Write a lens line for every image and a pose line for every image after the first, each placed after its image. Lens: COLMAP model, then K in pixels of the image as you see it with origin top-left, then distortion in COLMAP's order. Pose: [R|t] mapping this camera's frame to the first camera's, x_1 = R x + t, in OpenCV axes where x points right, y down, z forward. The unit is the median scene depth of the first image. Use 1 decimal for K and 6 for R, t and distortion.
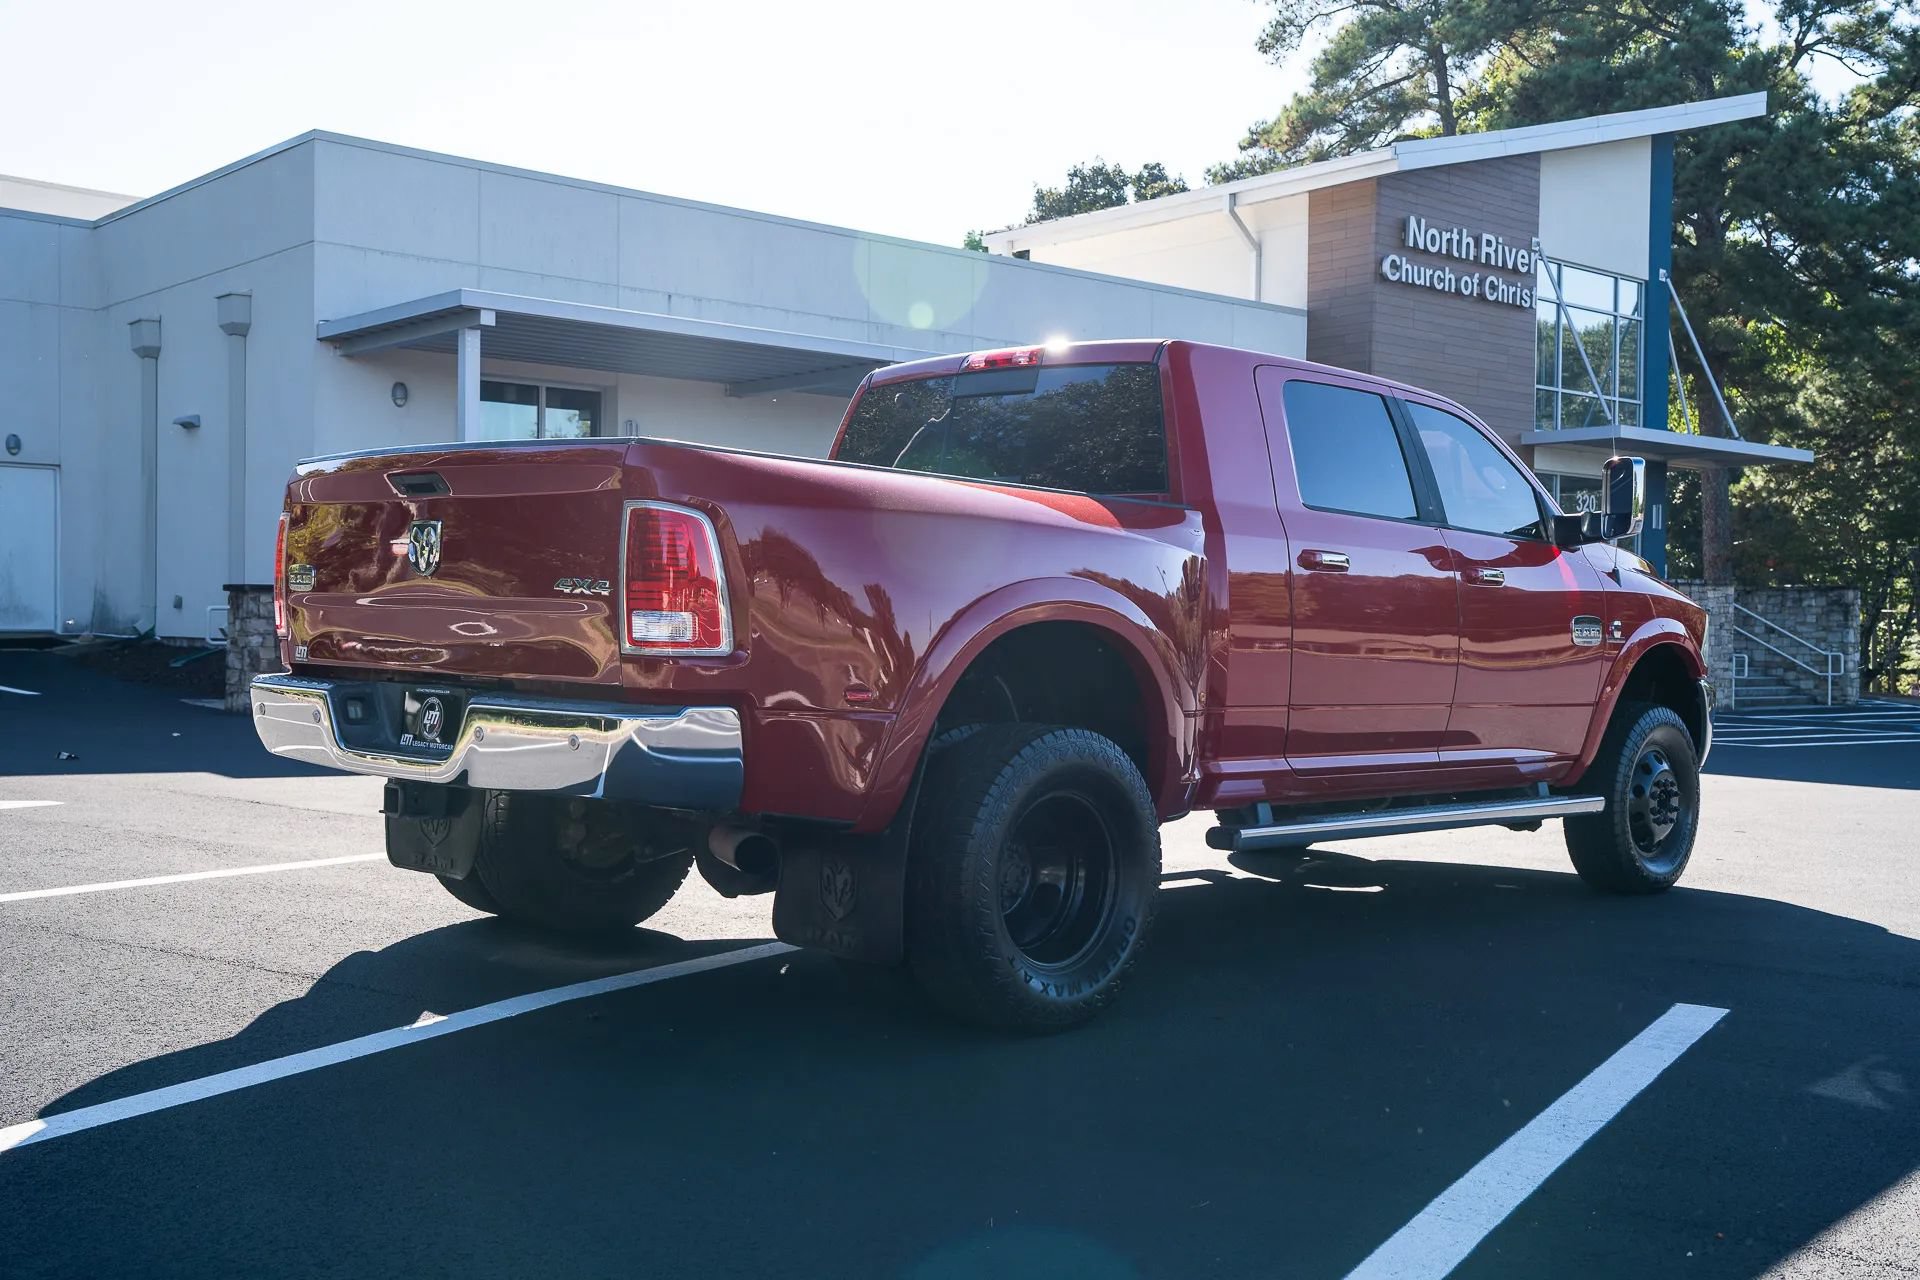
lens RADIAL K [[1937.0, 0, 959.7], [0, 1937.0, 647.4], [0, 0, 1]] dist [0.072024, 0.000000]
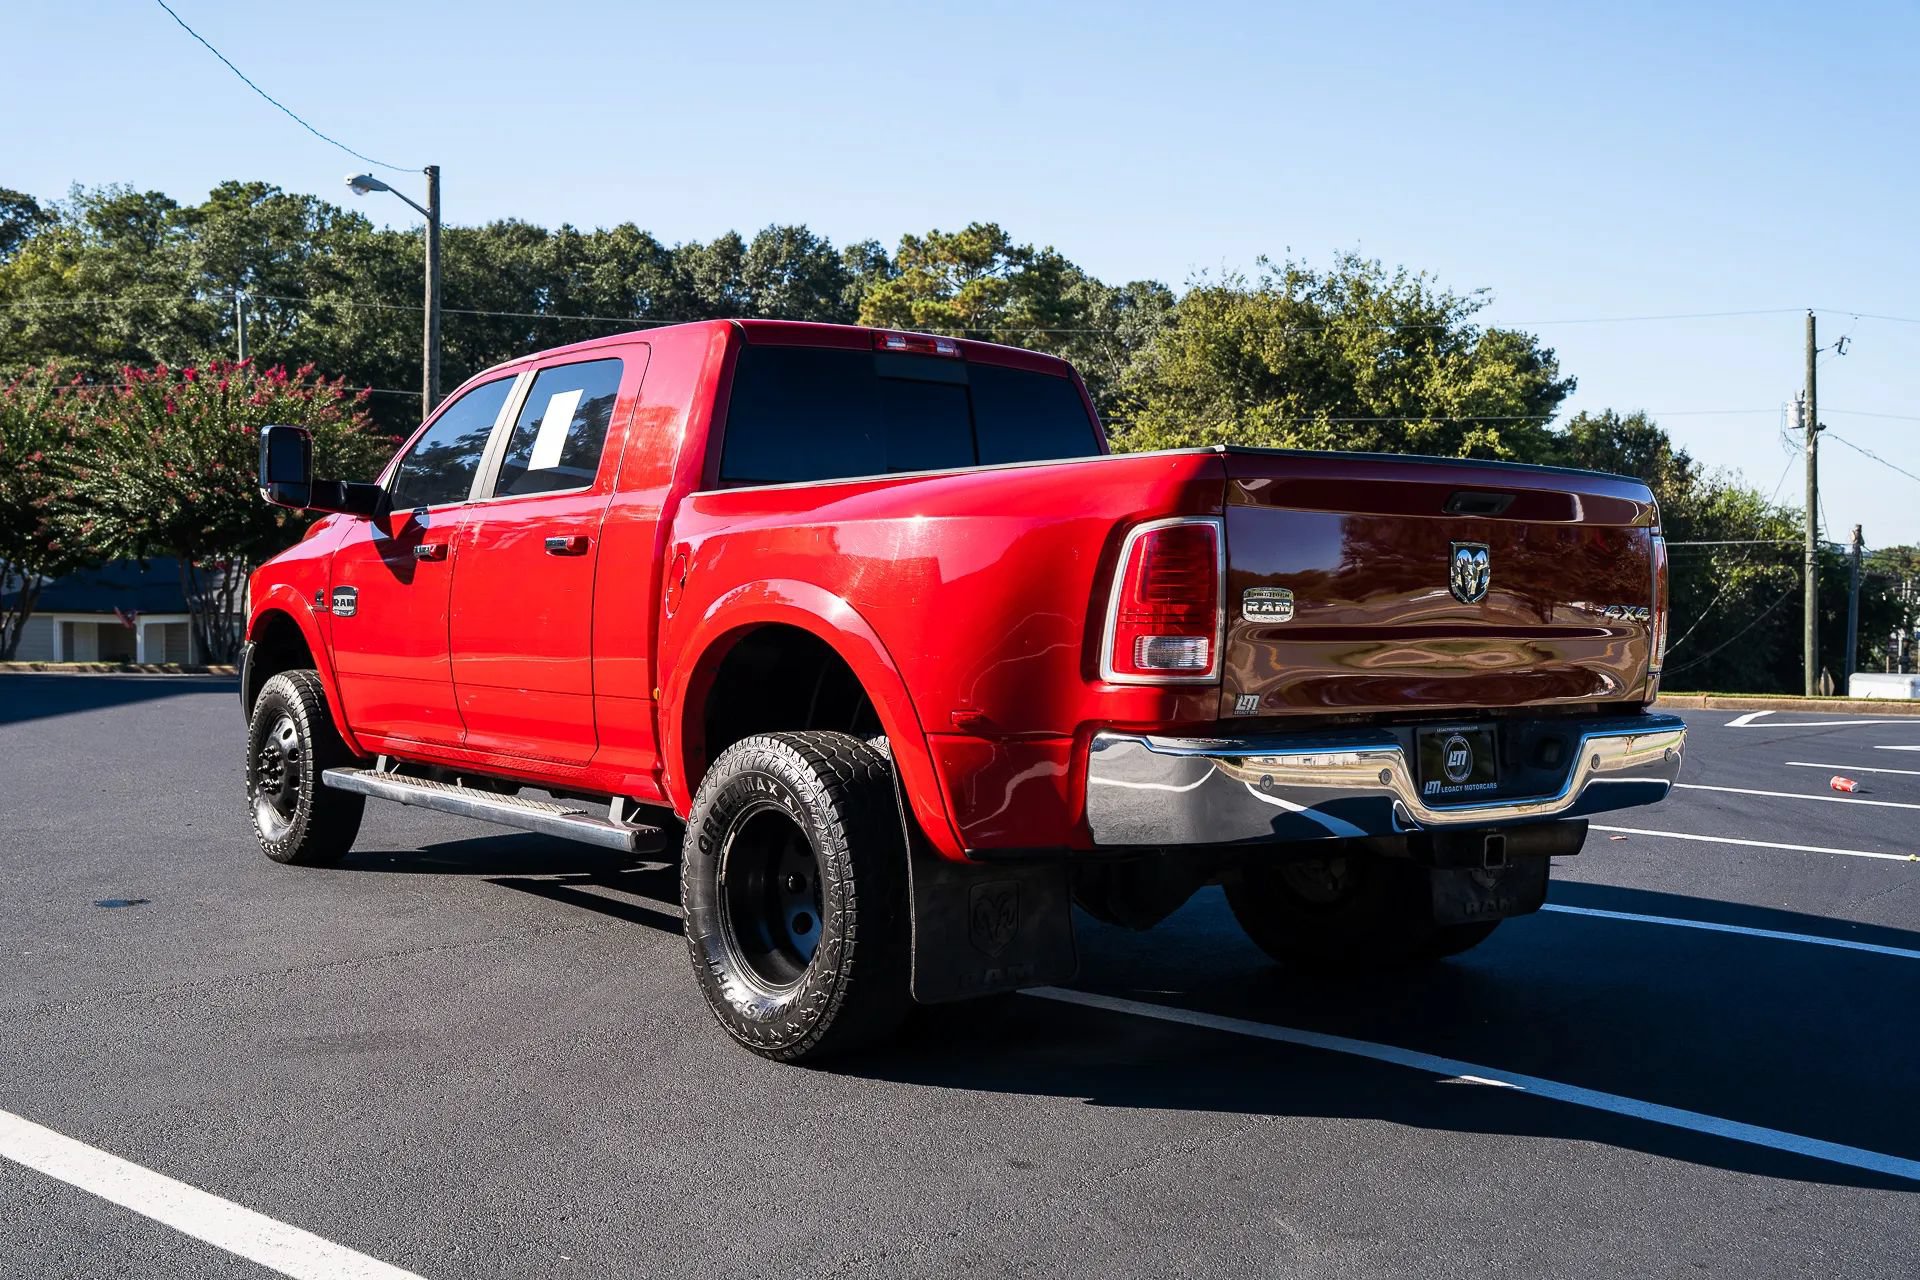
lens RADIAL K [[1937.0, 0, 955.5], [0, 1937.0, 634.8], [0, 0, 1]] dist [0.072024, 0.000000]
pose [[0.138801, -0.047135, 0.989198, -0.238112], [0.007730, 0.998888, 0.046512, -0.013054], [-0.990290, 0.001191, 0.139011, 0.218895]]
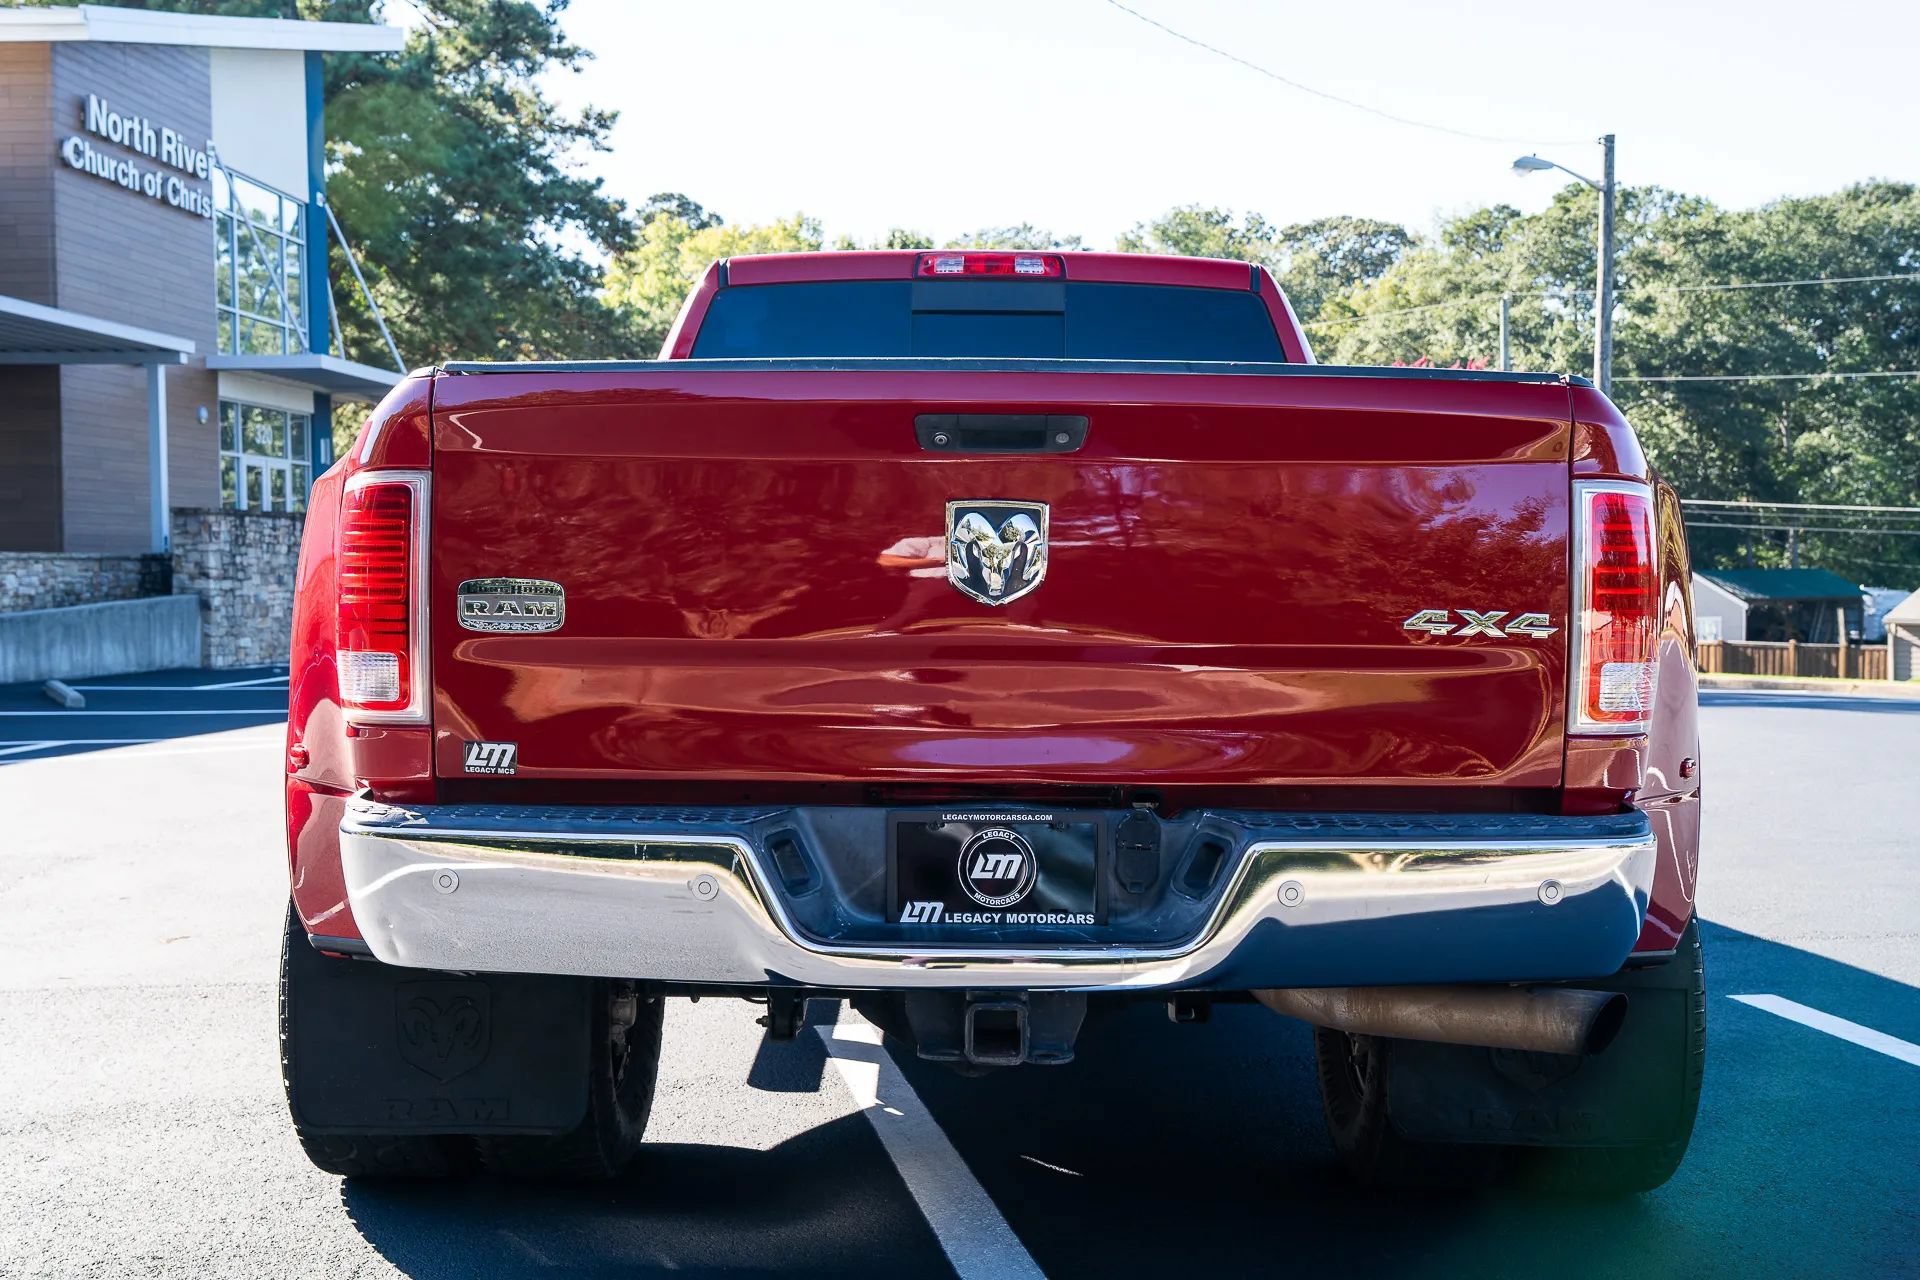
lens RADIAL K [[1937.0, 0, 964.1], [0, 1937.0, 645.9], [0, 0, 1]] dist [0.072024, 0.000000]
pose [[0.725331, -0.045189, 0.686916, -0.128650], [0.020906, 0.998829, 0.043634, -0.009696], [-0.688083, -0.017289, 0.725426, 0.123102]]
